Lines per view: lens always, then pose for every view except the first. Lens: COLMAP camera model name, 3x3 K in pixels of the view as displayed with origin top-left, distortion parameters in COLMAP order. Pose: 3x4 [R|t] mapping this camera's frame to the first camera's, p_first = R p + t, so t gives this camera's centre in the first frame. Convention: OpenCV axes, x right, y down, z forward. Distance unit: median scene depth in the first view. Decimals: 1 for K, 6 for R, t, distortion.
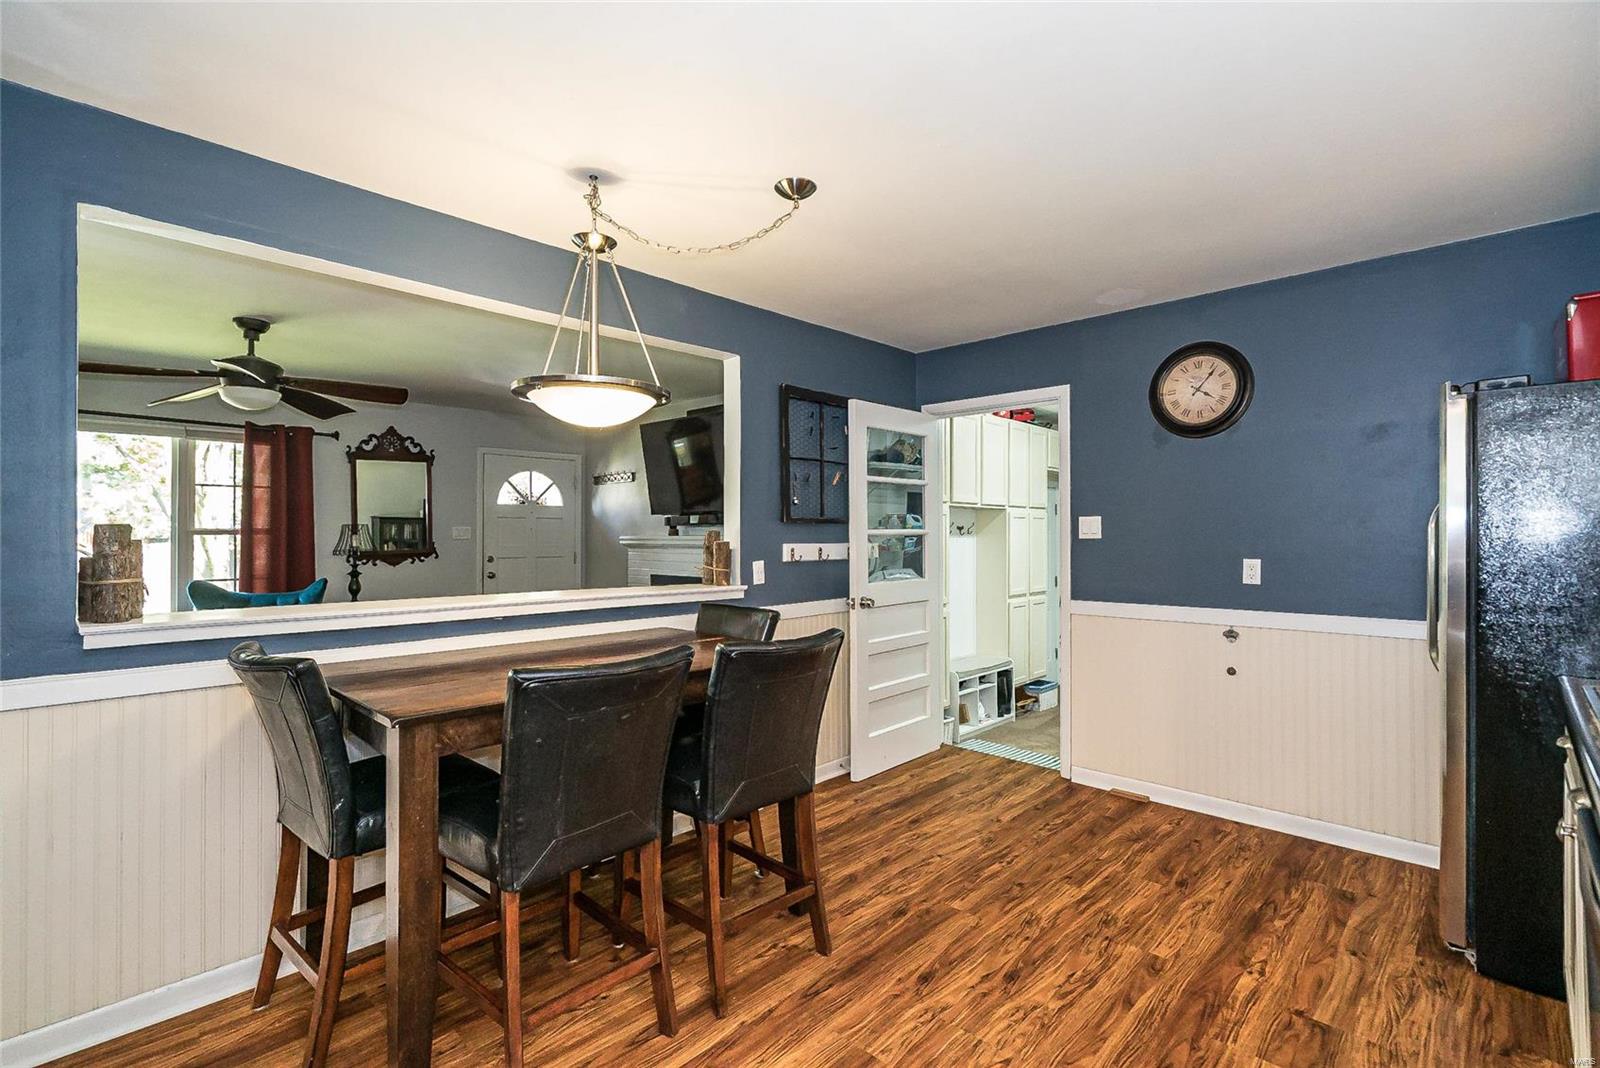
lens RADIAL K [[732.5, 0, 808.1], [0, 732.5, 516.5], [0, 0, 1]] dist [-0.004155, -0.000131]
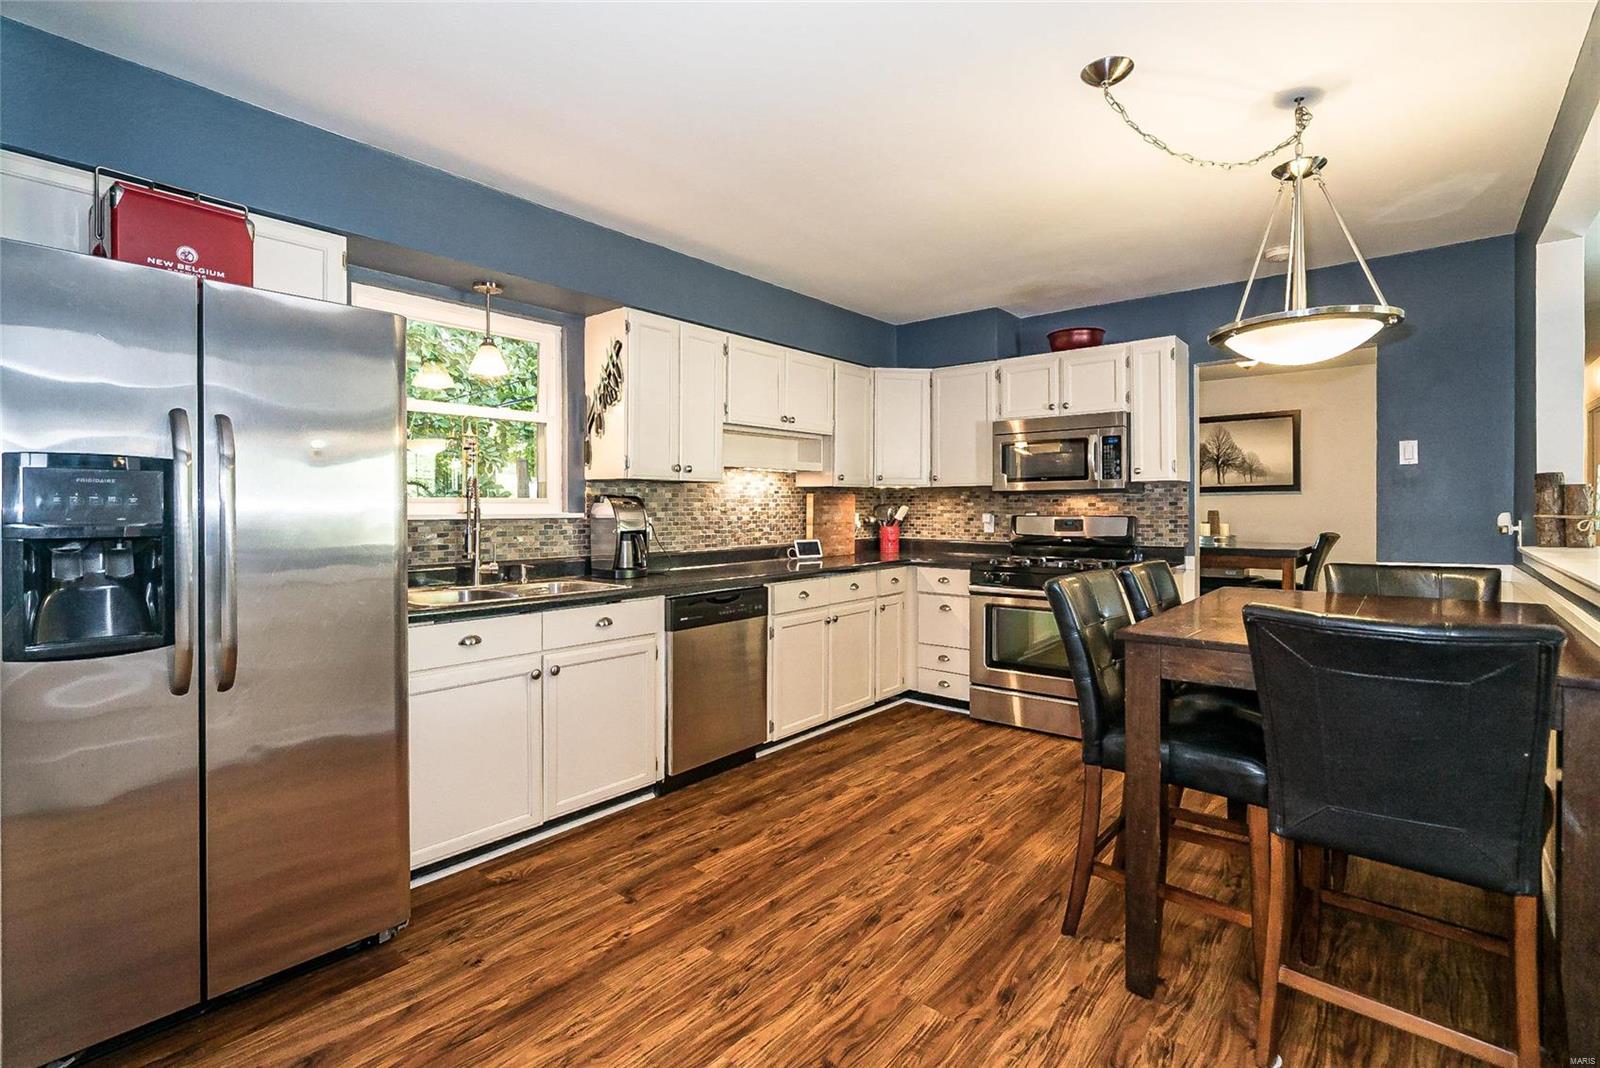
lens RADIAL K [[732.5, 0, 808.1], [0, 732.5, 516.5], [0, 0, 1]] dist [-0.004155, -0.000131]
pose [[-0.997969, 0.006189, -0.063394, 0.392026], [0.007374, 0.999802, -0.018479, 0.082089], [0.063267, -0.018909, -0.997817, 1.844799]]
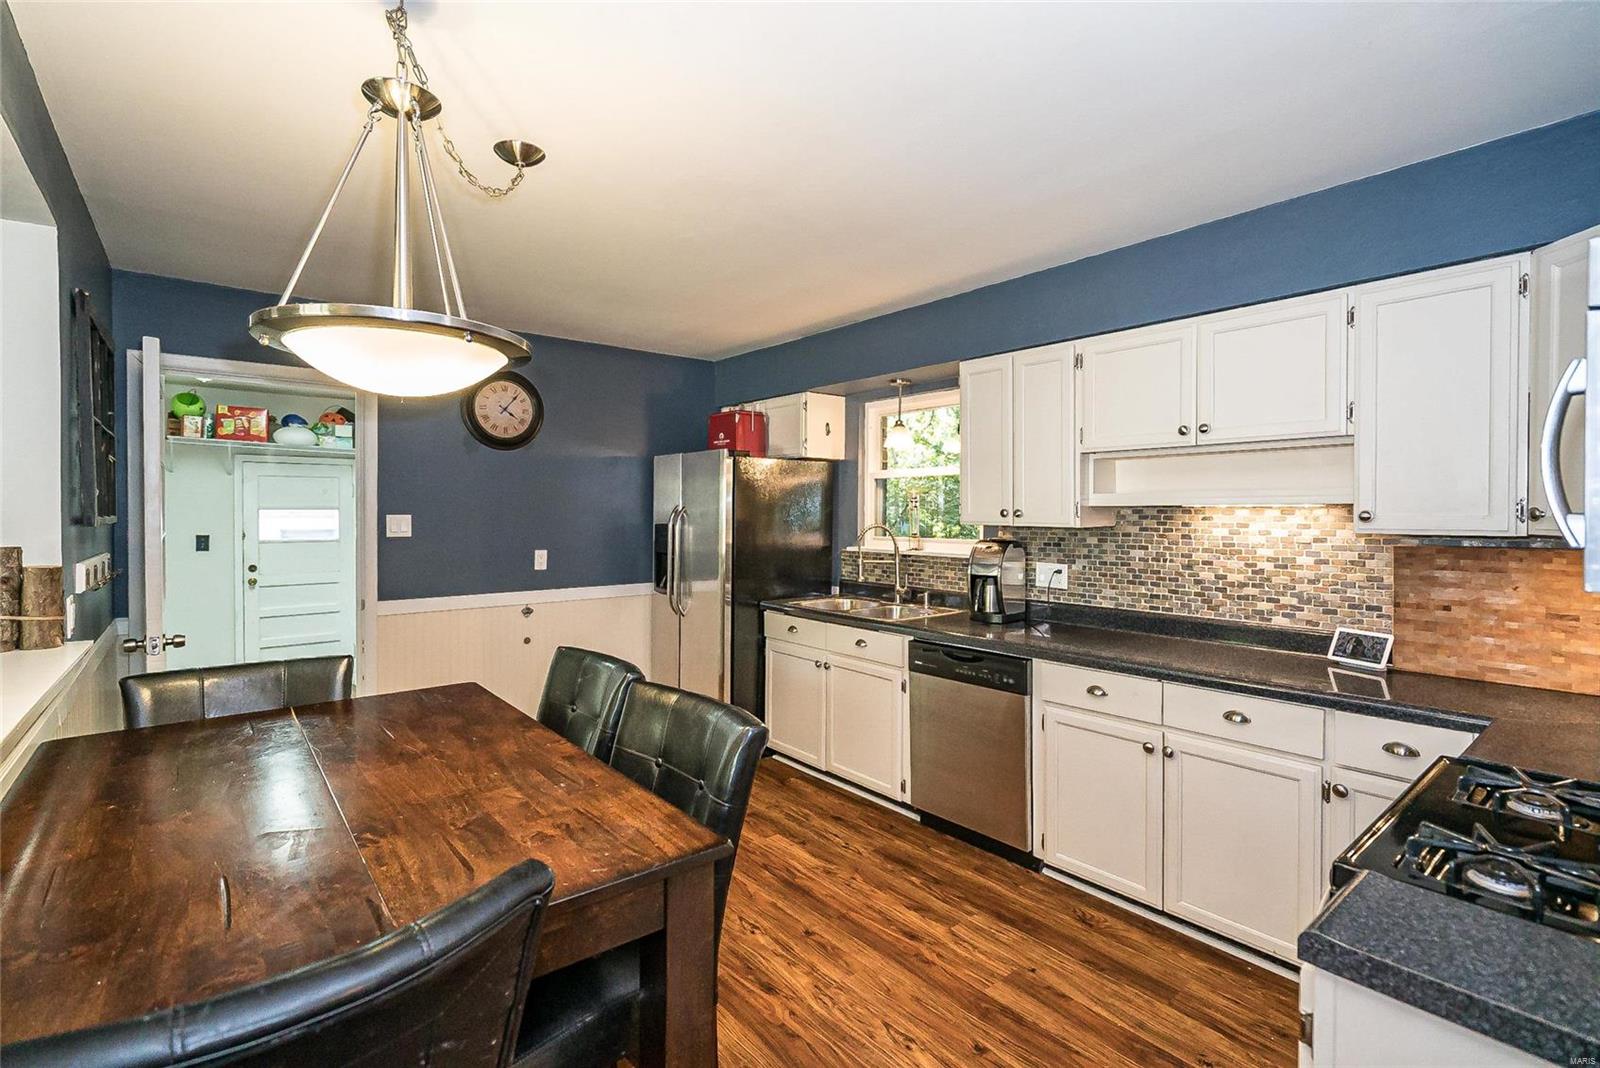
lens RADIAL K [[732.5, 0, 808.1], [0, 732.5, 516.5], [0, 0, 1]] dist [-0.004155, -0.000131]
pose [[0.113668, -0.006867, 0.993495, -0.874246], [-0.032501, 0.999415, 0.010627, -0.042694], [-0.992987, -0.033498, 0.113378, 0.551763]]
